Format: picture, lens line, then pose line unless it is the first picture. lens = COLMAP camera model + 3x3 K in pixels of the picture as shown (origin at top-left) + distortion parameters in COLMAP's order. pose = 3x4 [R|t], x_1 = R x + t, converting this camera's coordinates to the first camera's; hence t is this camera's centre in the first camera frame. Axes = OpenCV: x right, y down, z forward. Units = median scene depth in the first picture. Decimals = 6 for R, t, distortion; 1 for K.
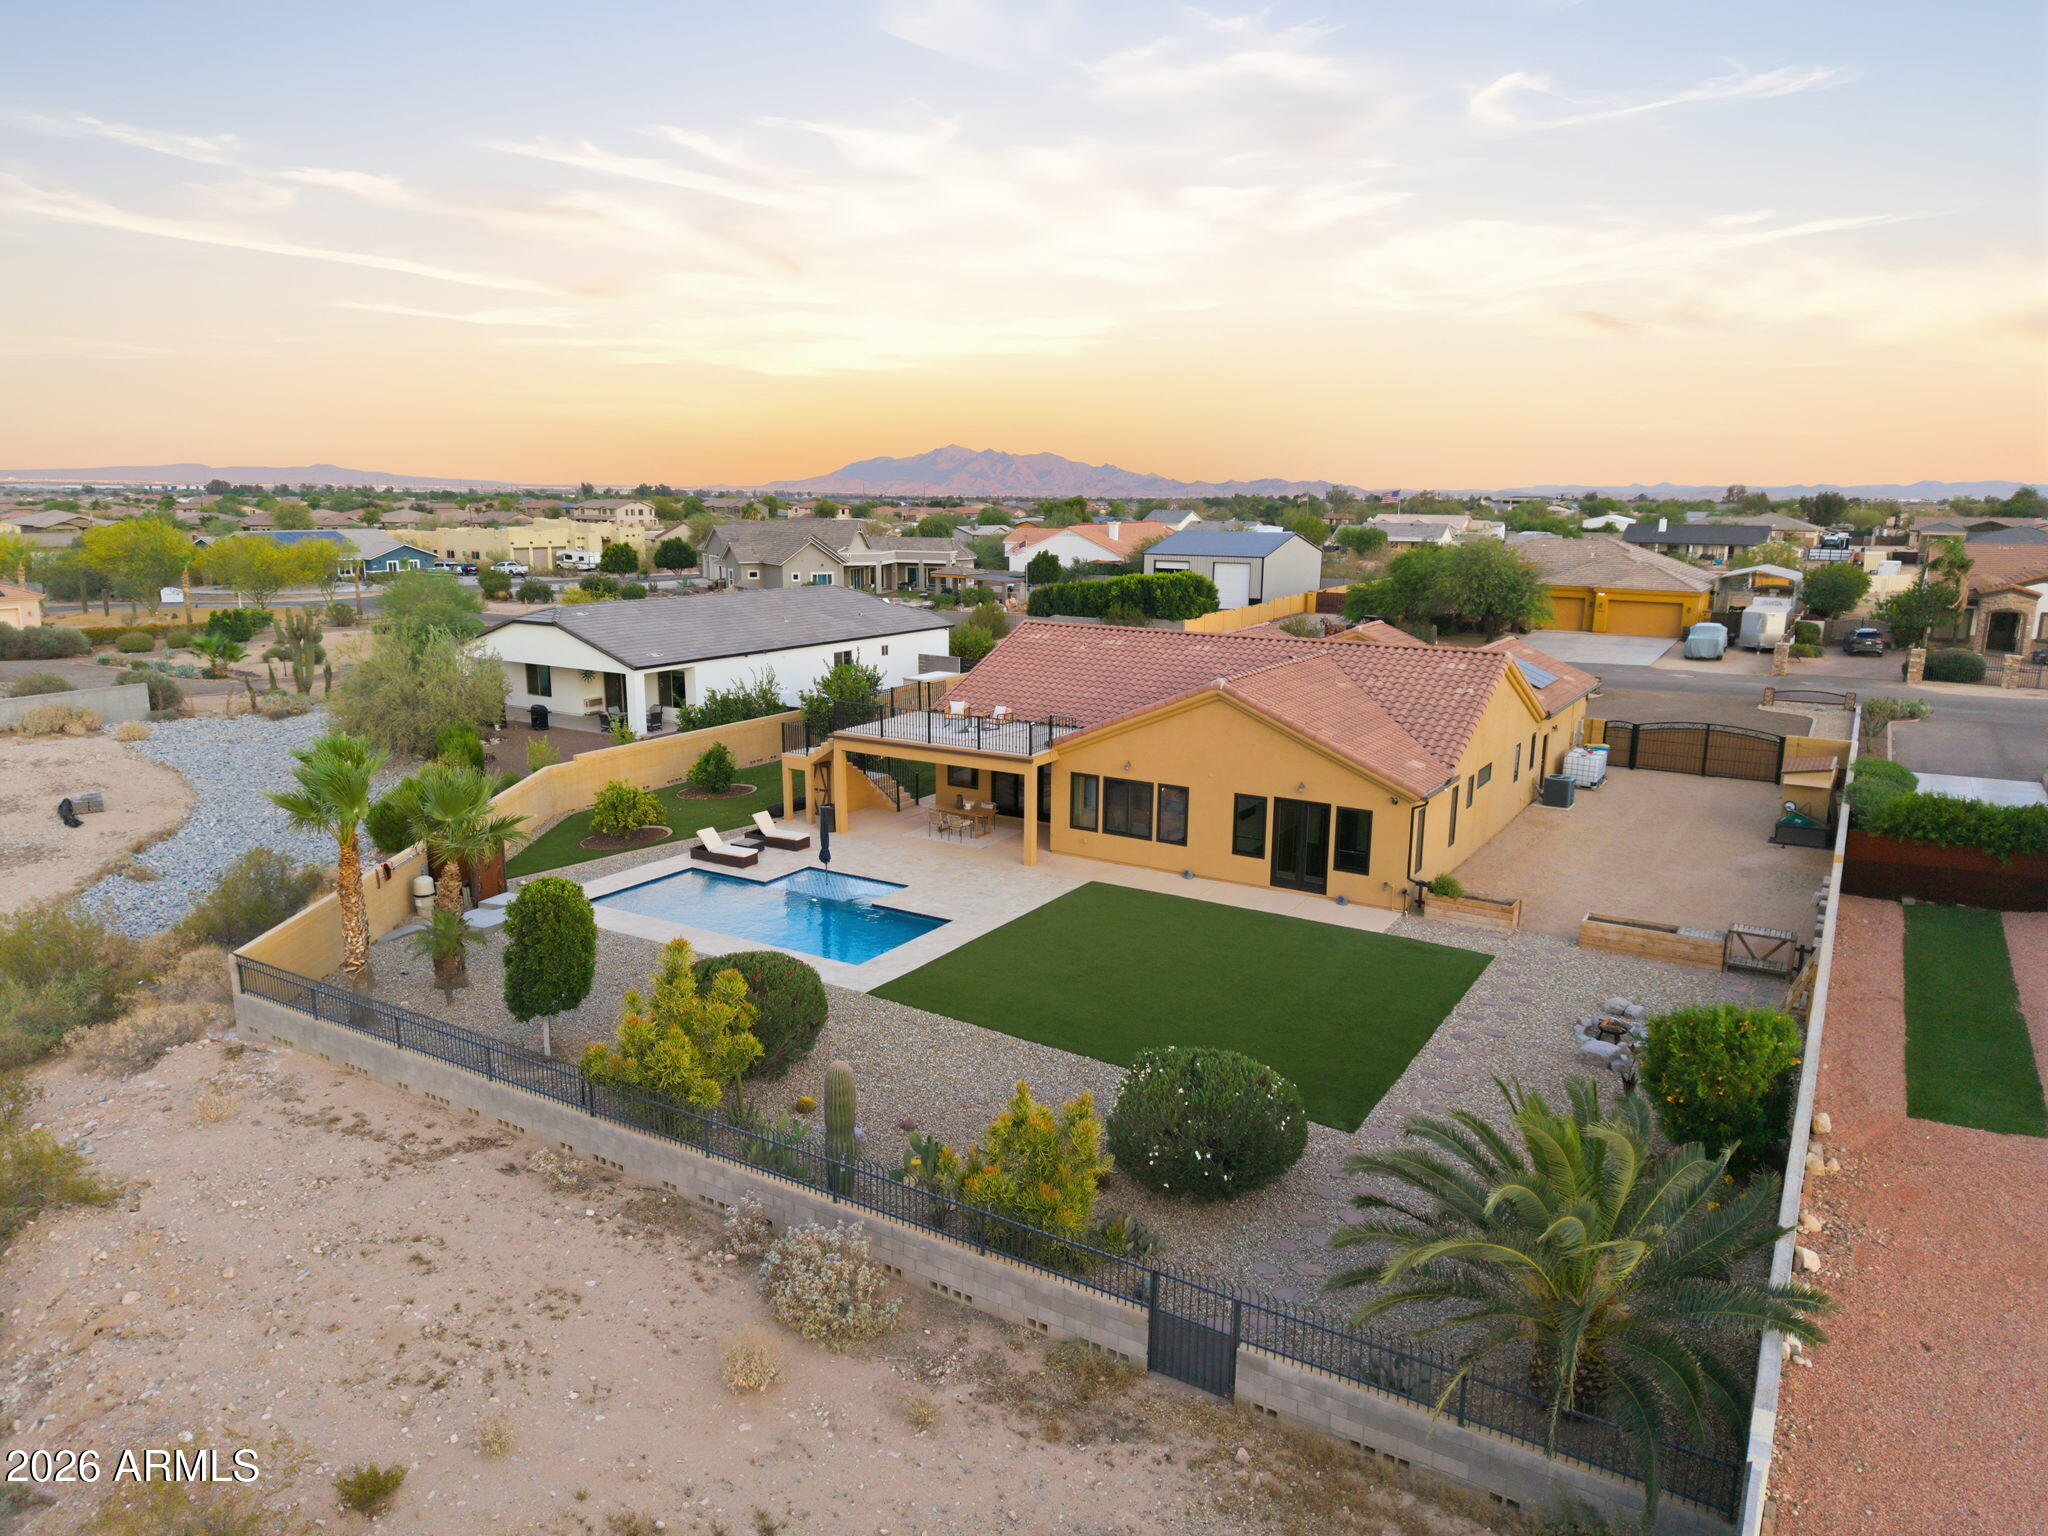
lens RADIAL K [[1361.3, 0, 1024.1], [0, 1361.3, 779.3], [0, 0, 1]] dist [0.055428, -0.070962]
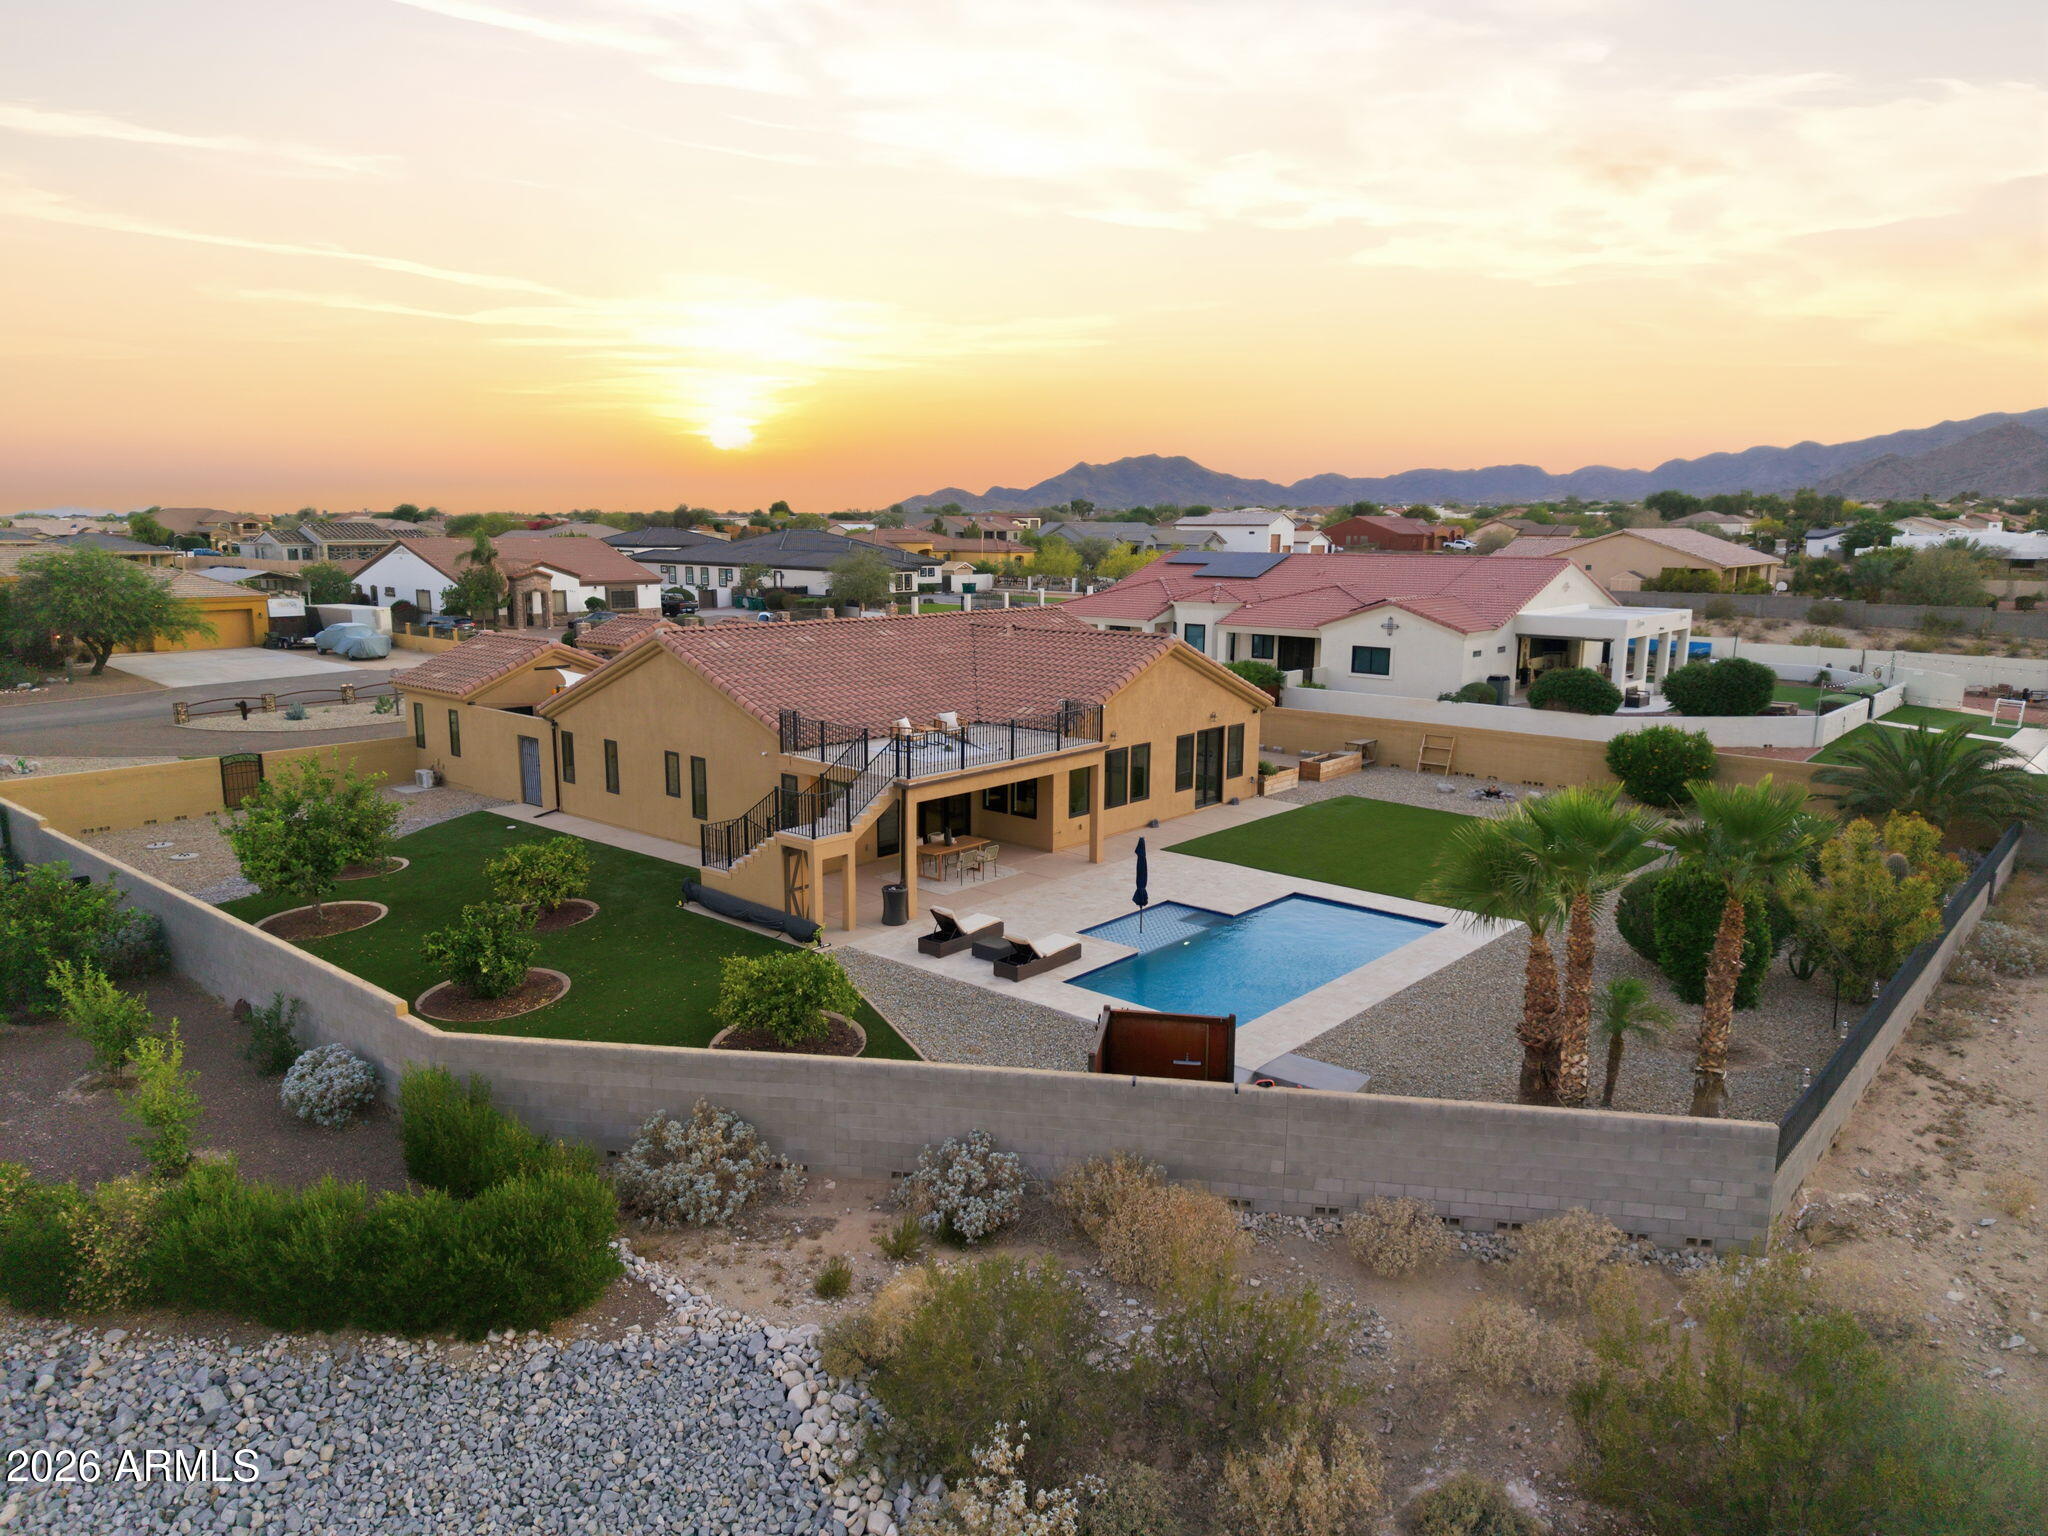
lens RADIAL K [[1361.3, 0, 1024.1], [0, 1361.3, 779.3], [0, 0, 1]] dist [0.055428, -0.070962]
pose [[0.162429, -0.193313, 0.967599, -0.952410], [0.205225, 0.965795, 0.158502, -0.158221], [-0.965142, 0.172830, 0.196545, 0.924025]]
